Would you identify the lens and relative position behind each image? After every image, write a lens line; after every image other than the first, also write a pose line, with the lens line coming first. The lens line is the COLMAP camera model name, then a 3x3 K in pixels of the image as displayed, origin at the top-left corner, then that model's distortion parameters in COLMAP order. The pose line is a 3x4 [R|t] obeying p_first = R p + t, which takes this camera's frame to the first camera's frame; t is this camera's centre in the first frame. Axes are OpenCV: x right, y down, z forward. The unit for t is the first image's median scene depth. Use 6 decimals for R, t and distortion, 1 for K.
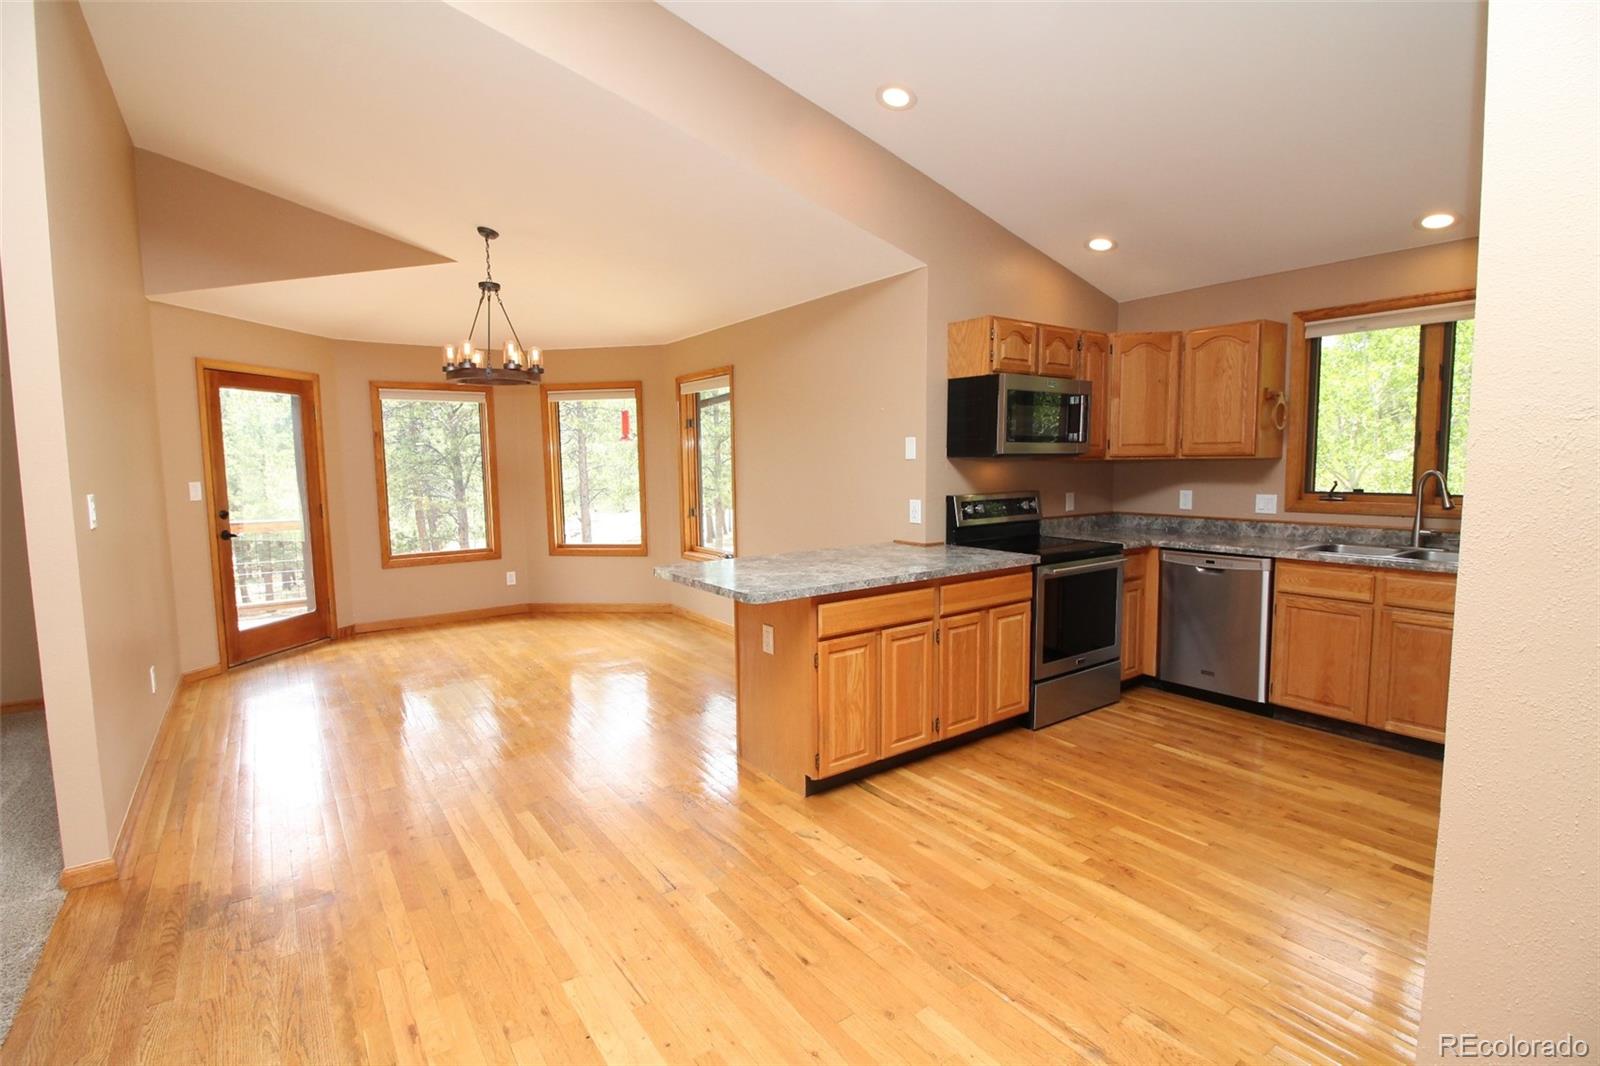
lens RADIAL K [[744.2, 0, 808.0], [0, 744.2, 529.5], [0, 0, 1]] dist [-0.013600, -0.002973]
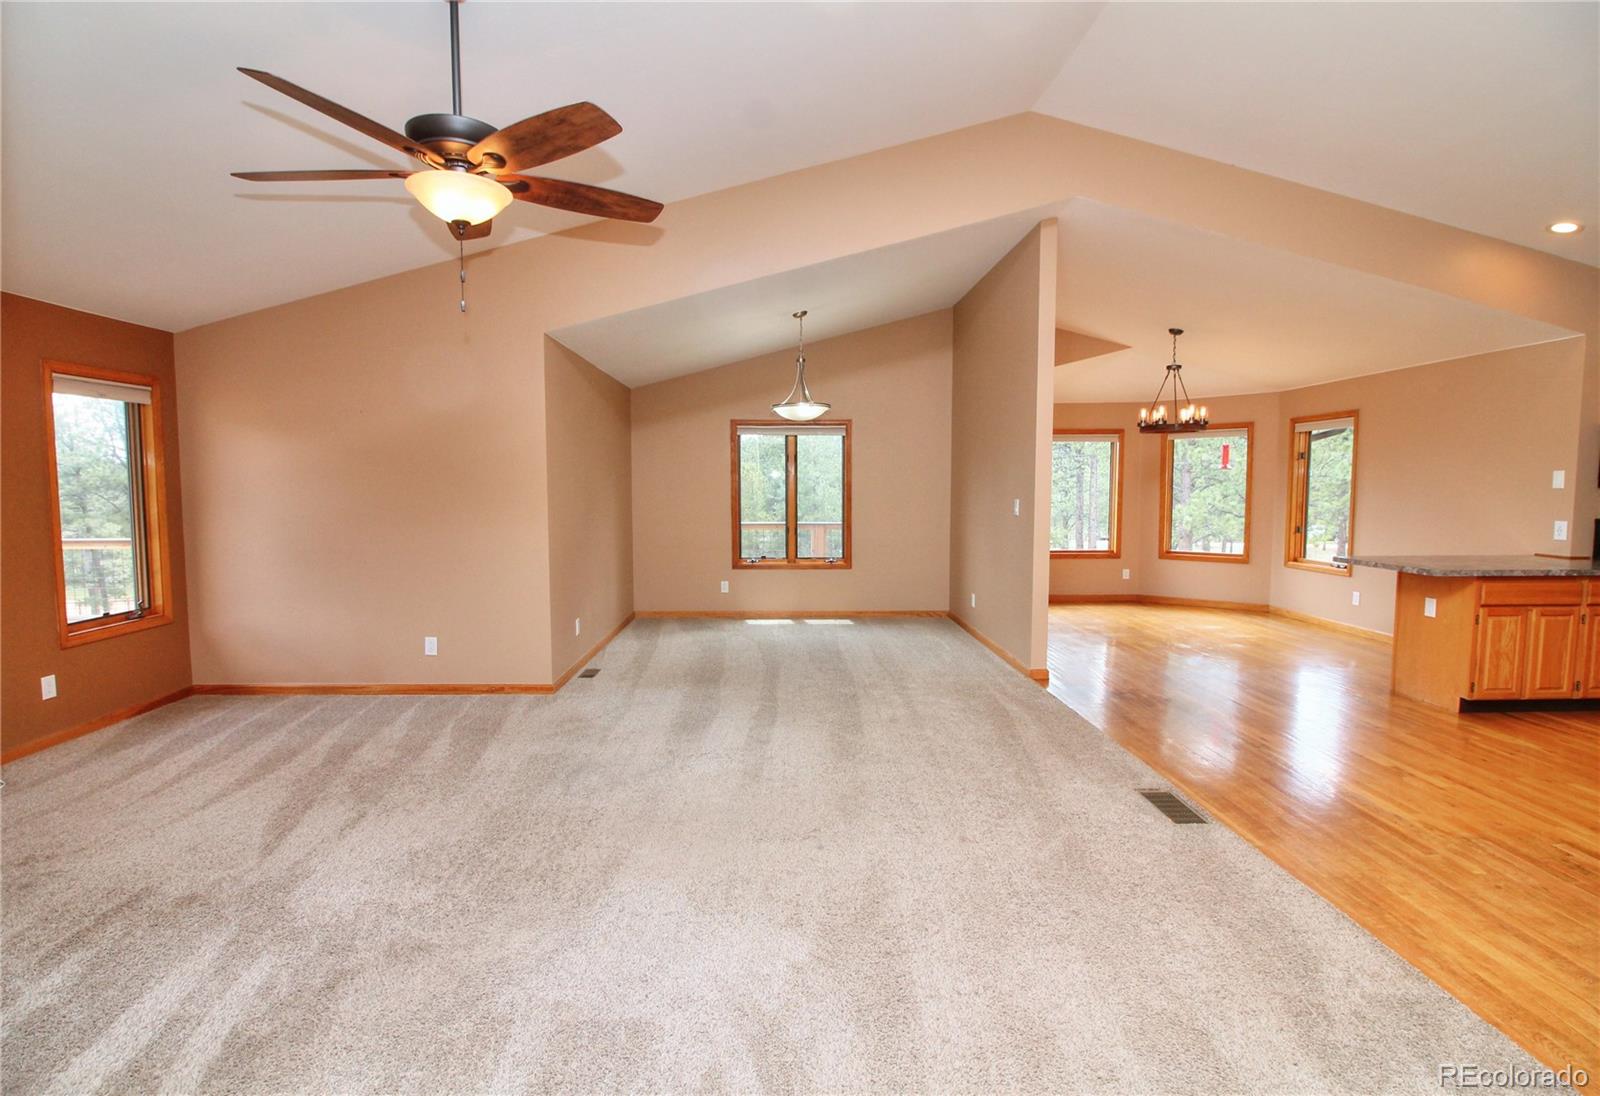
lens RADIAL K [[753.3, 0, 786.9], [0, 753.3, 544.5], [0, 0, 1]] dist [-0.022465, -0.003496]
pose [[0.806342, 0.054764, -0.588909, -0.193475], [-0.063017, 0.997991, 0.006522, 0.079815], [0.588083, 0.031852, 0.808173, -0.814102]]
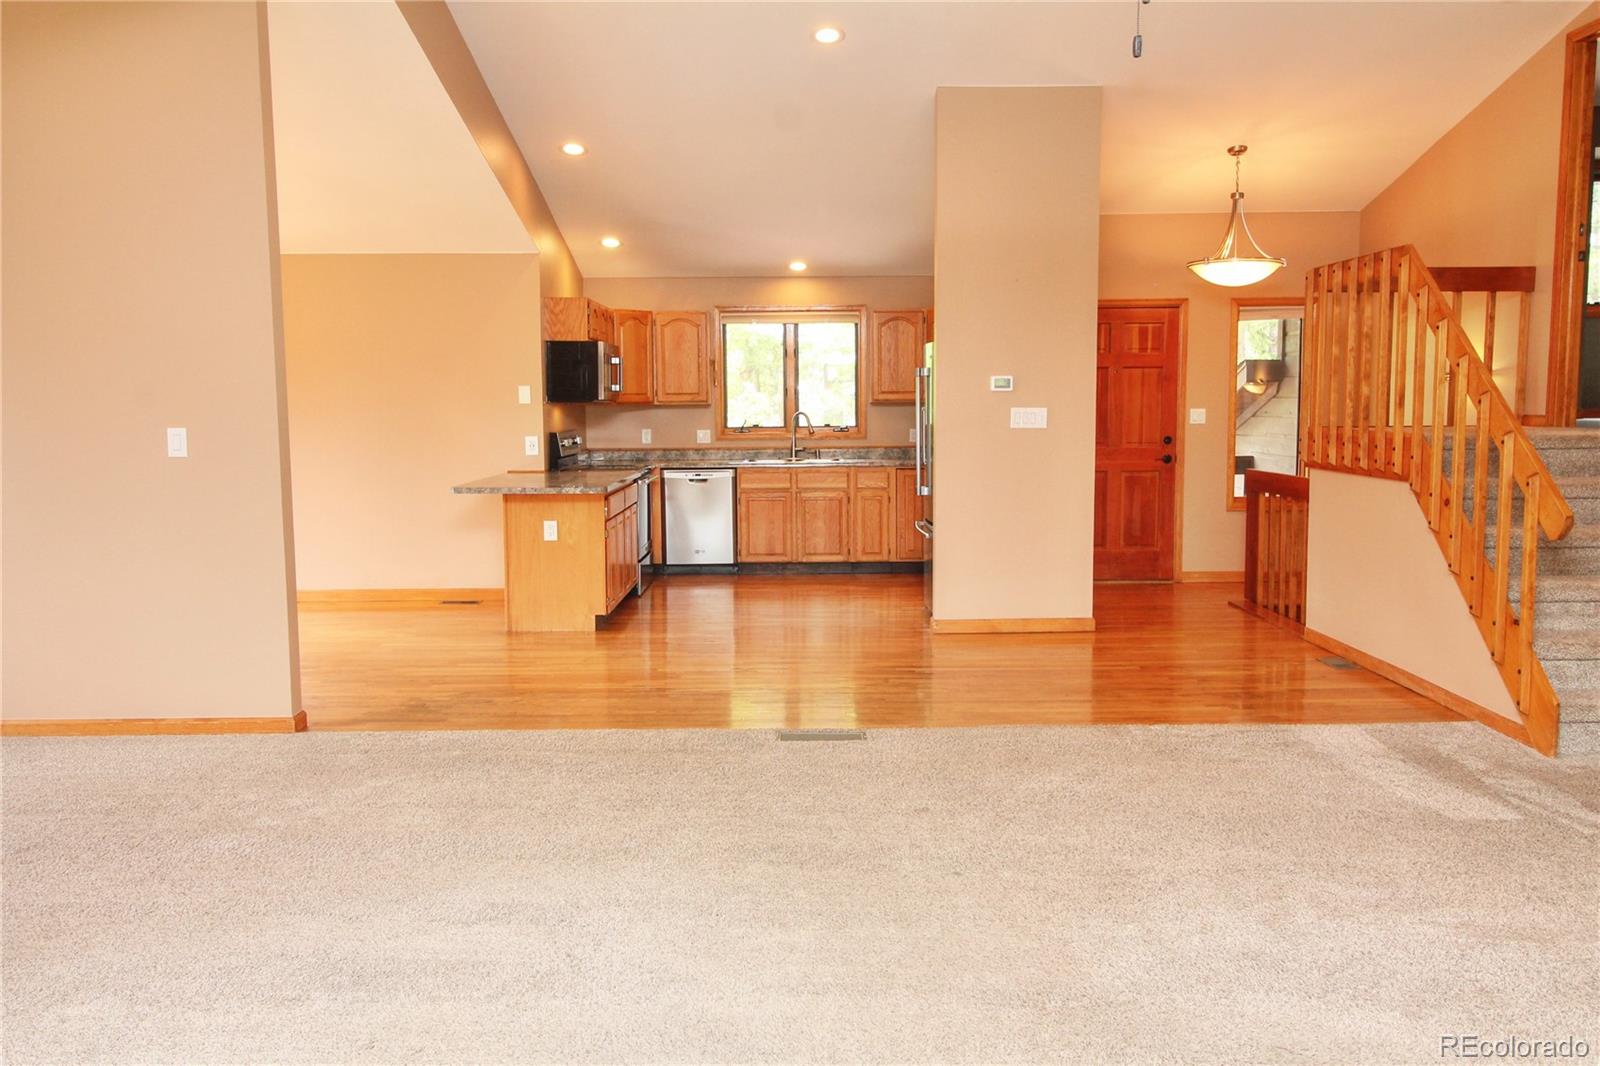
lens RADIAL K [[1267.6, 0, 800.5], [0, 1267.6, 535.3], [0, 0, 1]] dist [0.013656, -0.001212]
pose [[0.581139, -0.077260, 0.810129, -1.463885], [0.075602, 0.996304, 0.040783, 0.080319], [-0.810285, 0.037547, 0.584832, -0.665069]]
